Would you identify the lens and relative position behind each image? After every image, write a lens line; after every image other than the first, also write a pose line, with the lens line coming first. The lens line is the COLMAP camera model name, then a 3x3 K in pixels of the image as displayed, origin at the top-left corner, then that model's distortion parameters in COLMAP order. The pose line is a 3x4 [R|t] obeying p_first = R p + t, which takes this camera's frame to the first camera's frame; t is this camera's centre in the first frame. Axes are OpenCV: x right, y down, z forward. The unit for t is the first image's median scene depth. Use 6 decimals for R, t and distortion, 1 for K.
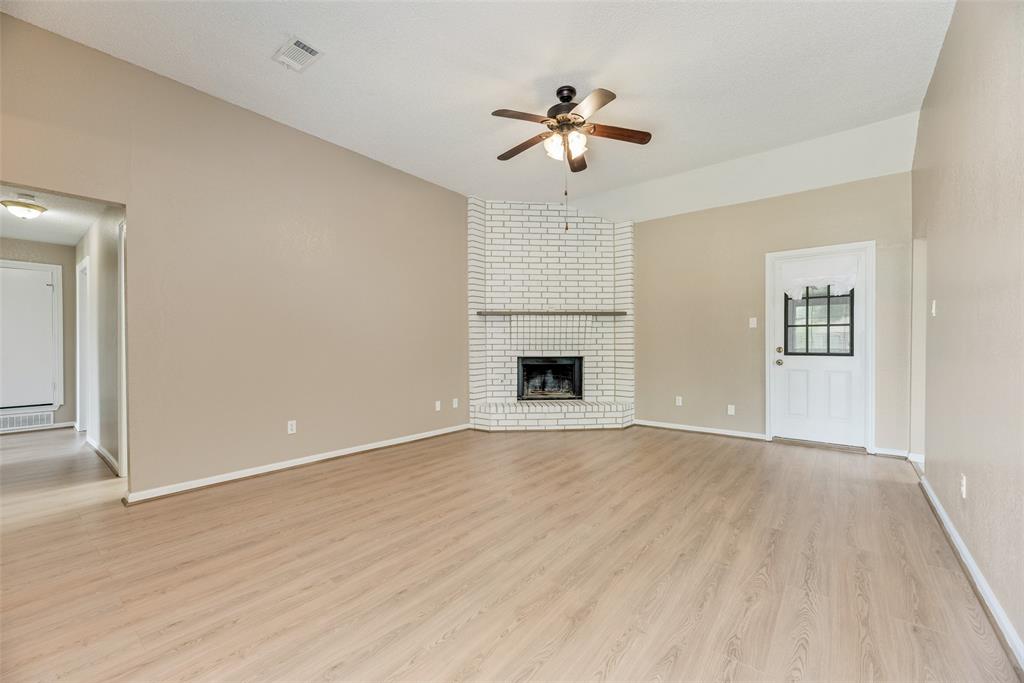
lens RADIAL K [[415.9, 0, 509.5], [0, 415.9, 344.5], [0, 0, 1]] dist [-0.000991, -0.000254]
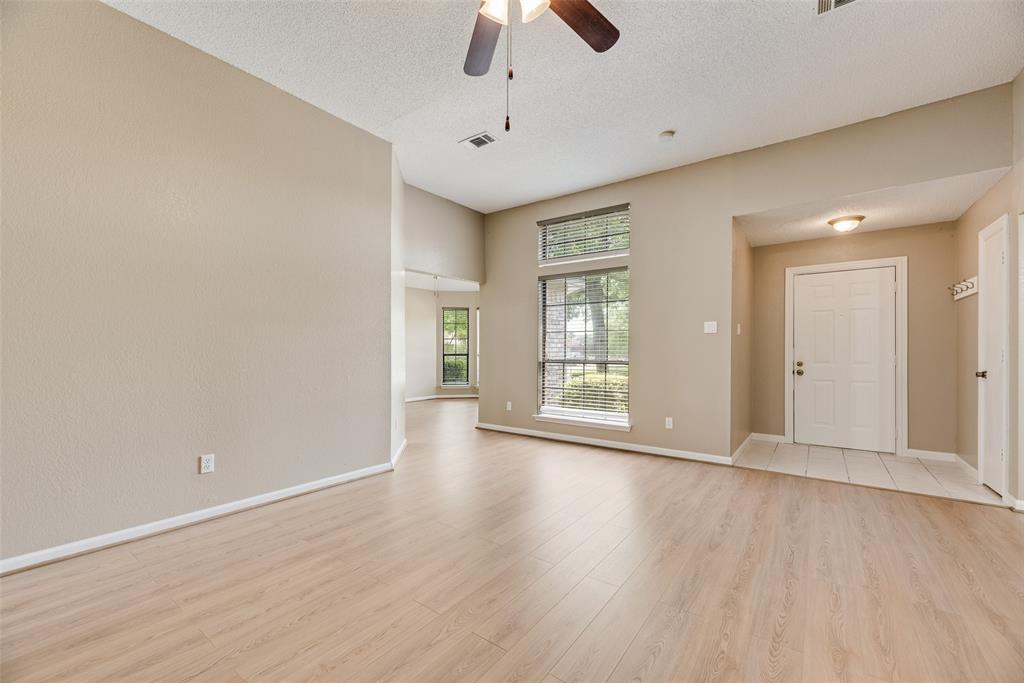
lens RADIAL K [[415.9, 0, 515.1], [0, 415.9, 342.3], [0, 0, 1]] dist [-0.000991, -0.000254]
pose [[-0.998697, -0.001495, -0.051019, 0.089840], [-0.000668, 0.999868, -0.016220, -0.002686], [0.051036, -0.016164, -0.998566, 0.895810]]
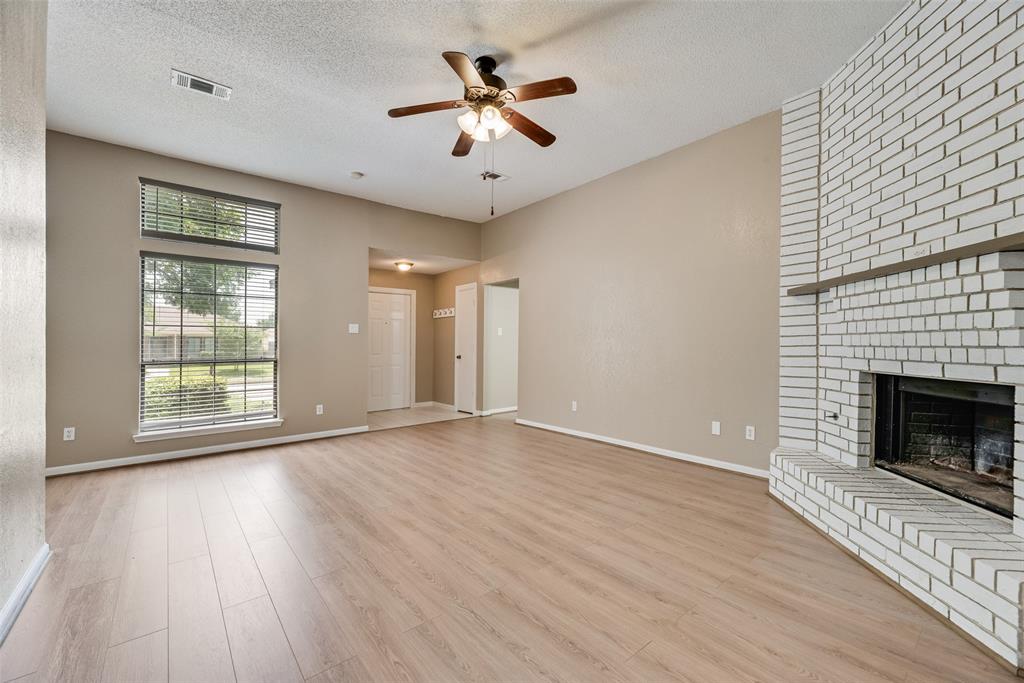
lens RADIAL K [[415.9, 0, 511.7], [0, 415.9, 348.3], [0, 0, 1]] dist [-0.000991, -0.000254]
pose [[-0.199193, 0.012157, -0.979885, 0.568786], [0.006204, 0.999919, 0.011145, -0.005050], [0.979941, -0.003860, -0.199253, 0.718737]]
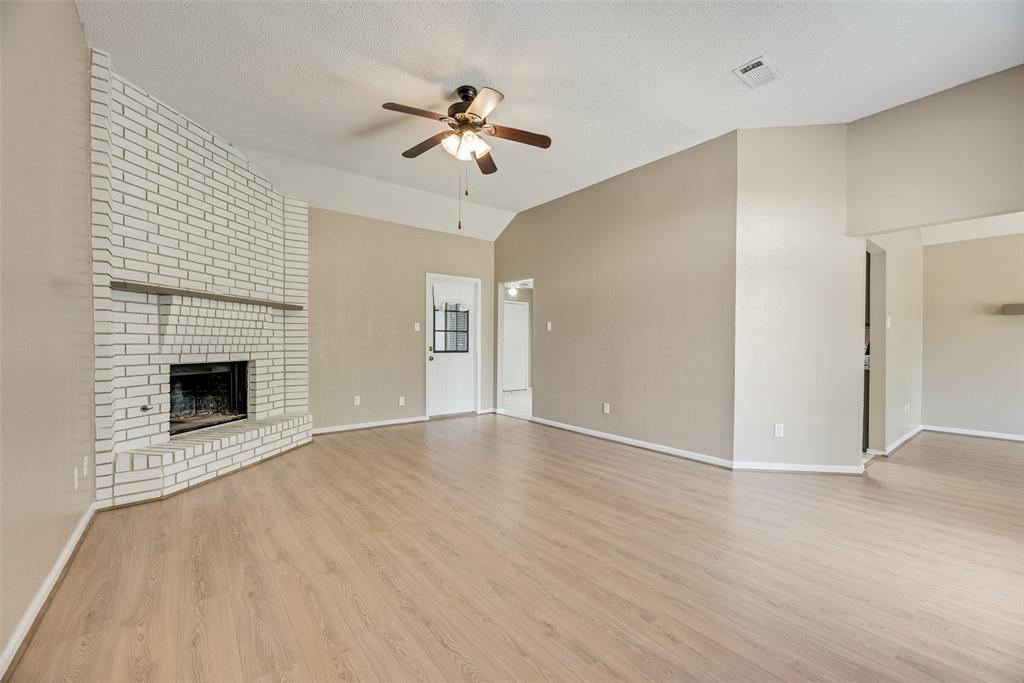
lens RADIAL K [[415.9, 0, 516.5], [0, 415.9, 346.0], [0, 0, 1]] dist [-0.000991, -0.000254]
pose [[0.213093, -0.002815, 0.977028, -0.469676], [-0.004064, 0.999985, 0.003768, -0.001929], [-0.977024, -0.004774, 0.213078, 0.387387]]
